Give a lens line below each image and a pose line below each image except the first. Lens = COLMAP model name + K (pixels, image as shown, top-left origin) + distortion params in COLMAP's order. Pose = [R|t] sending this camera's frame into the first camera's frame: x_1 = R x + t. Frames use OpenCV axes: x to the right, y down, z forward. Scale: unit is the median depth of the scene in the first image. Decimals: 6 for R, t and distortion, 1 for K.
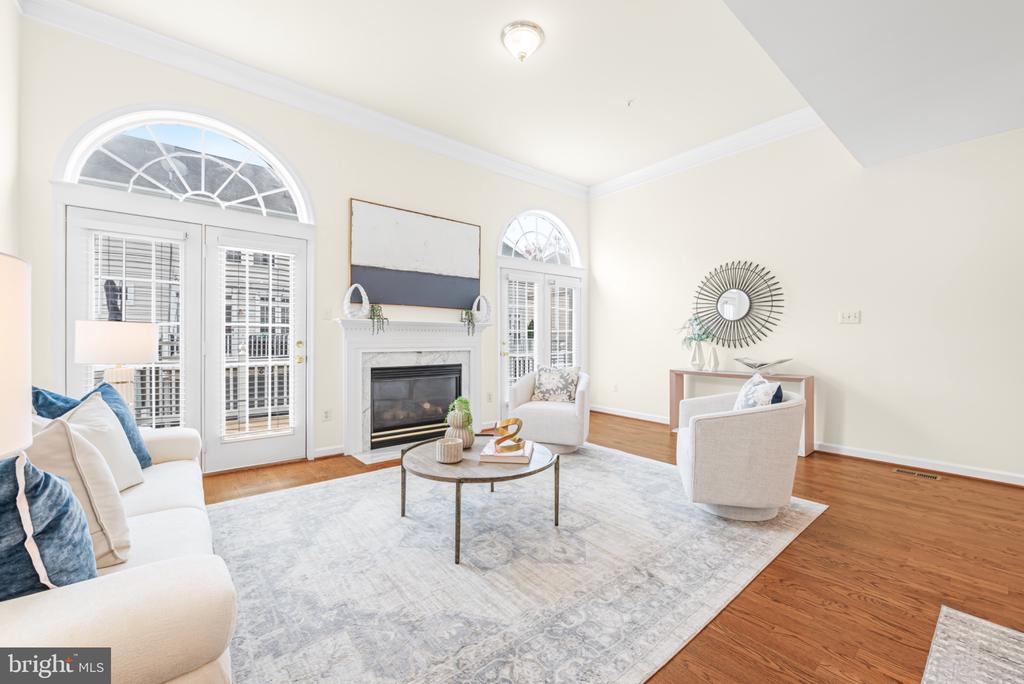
lens RADIAL K [[409.7, 0, 516.9], [0, 409.7, 350.0], [0, 0, 1]] dist [0.000209, 0.000180]
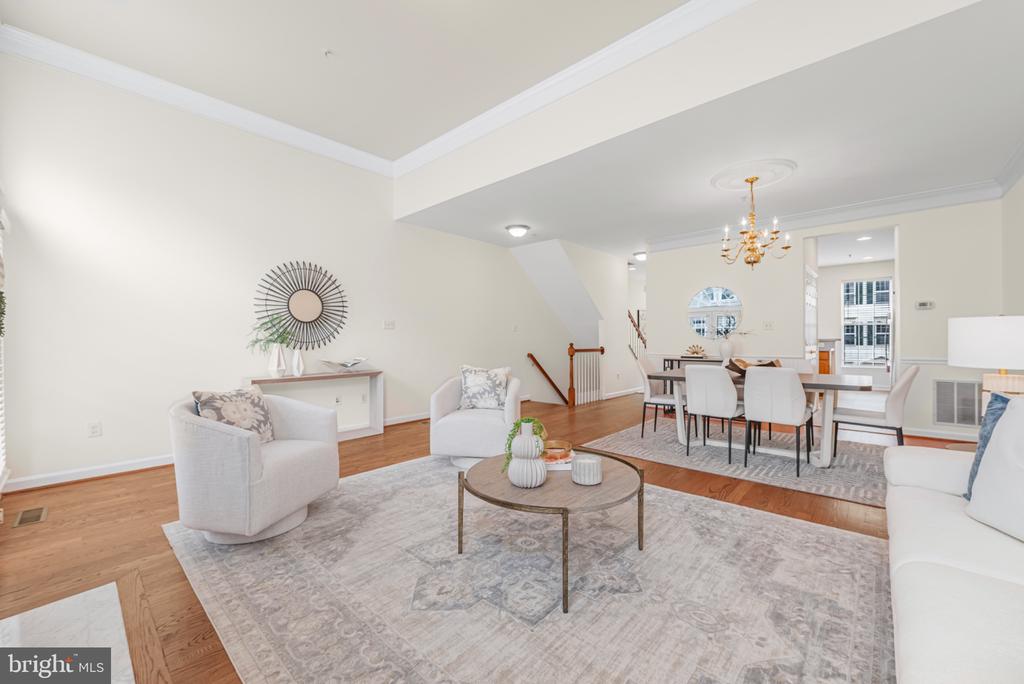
lens RADIAL K [[404.1, 0, 512.0], [0, 404.1, 342.0], [0, 0, 1]] dist [-0.000149, 0.000097]
pose [[-0.145505, -0.009479, 0.989312, -0.864970], [0.032854, 0.999356, 0.014407, -0.038616], [-0.988812, 0.034599, -0.145100, 1.113790]]
